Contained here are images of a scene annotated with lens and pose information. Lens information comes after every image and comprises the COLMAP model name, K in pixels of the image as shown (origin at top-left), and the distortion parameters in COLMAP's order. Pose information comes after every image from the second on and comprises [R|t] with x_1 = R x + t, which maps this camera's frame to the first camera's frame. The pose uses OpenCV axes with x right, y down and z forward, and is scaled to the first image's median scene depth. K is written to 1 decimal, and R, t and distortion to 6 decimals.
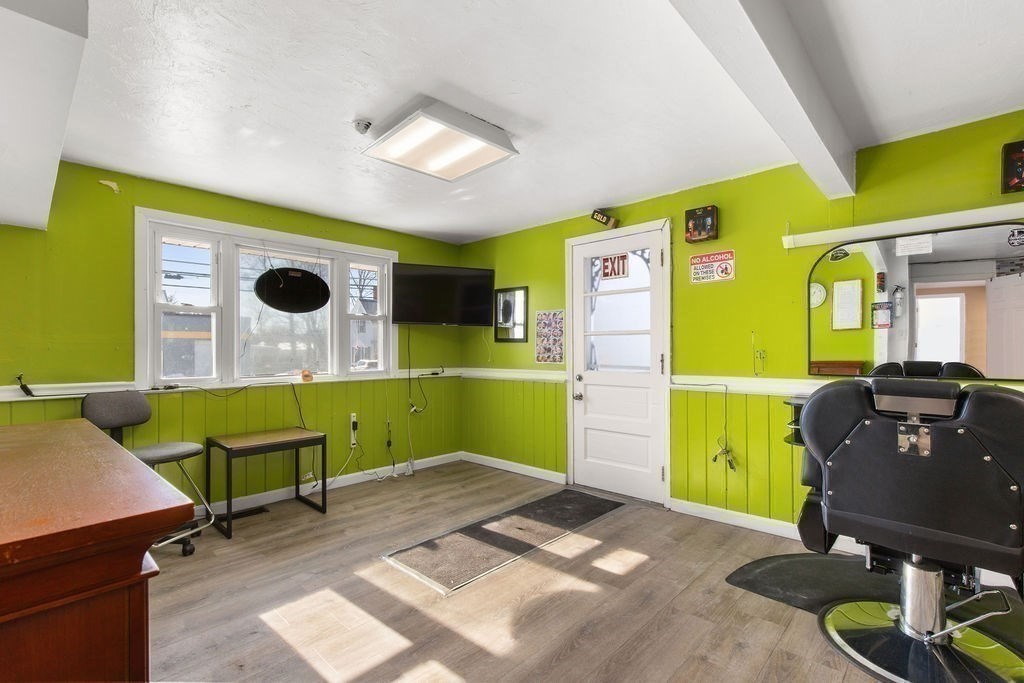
lens RADIAL K [[459.6, 0, 513.5], [0, 459.6, 347.9], [0, 0, 1]] dist [-0.003869, 0.000595]
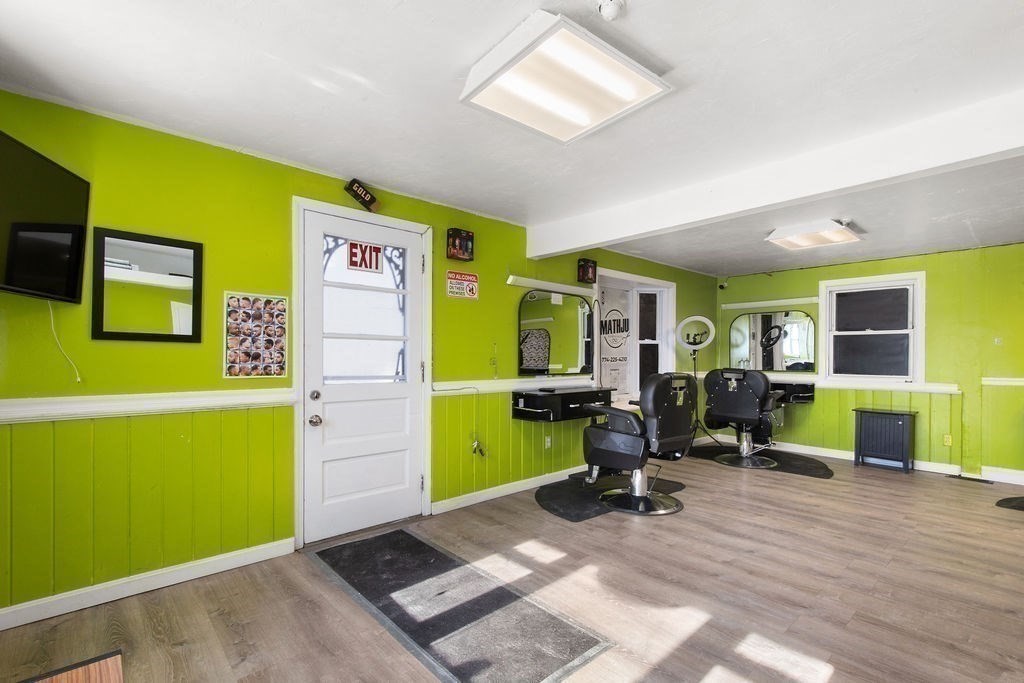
lens RADIAL K [[459.6, 0, 517.9], [0, 459.6, 360.3], [0, 0, 1]] dist [-0.003869, 0.000595]
pose [[0.077892, -0.000529, 0.996962, -0.592150], [-0.006487, 0.999978, 0.001038, 0.007720], [-0.996941, -0.006549, 0.077887, 0.662941]]
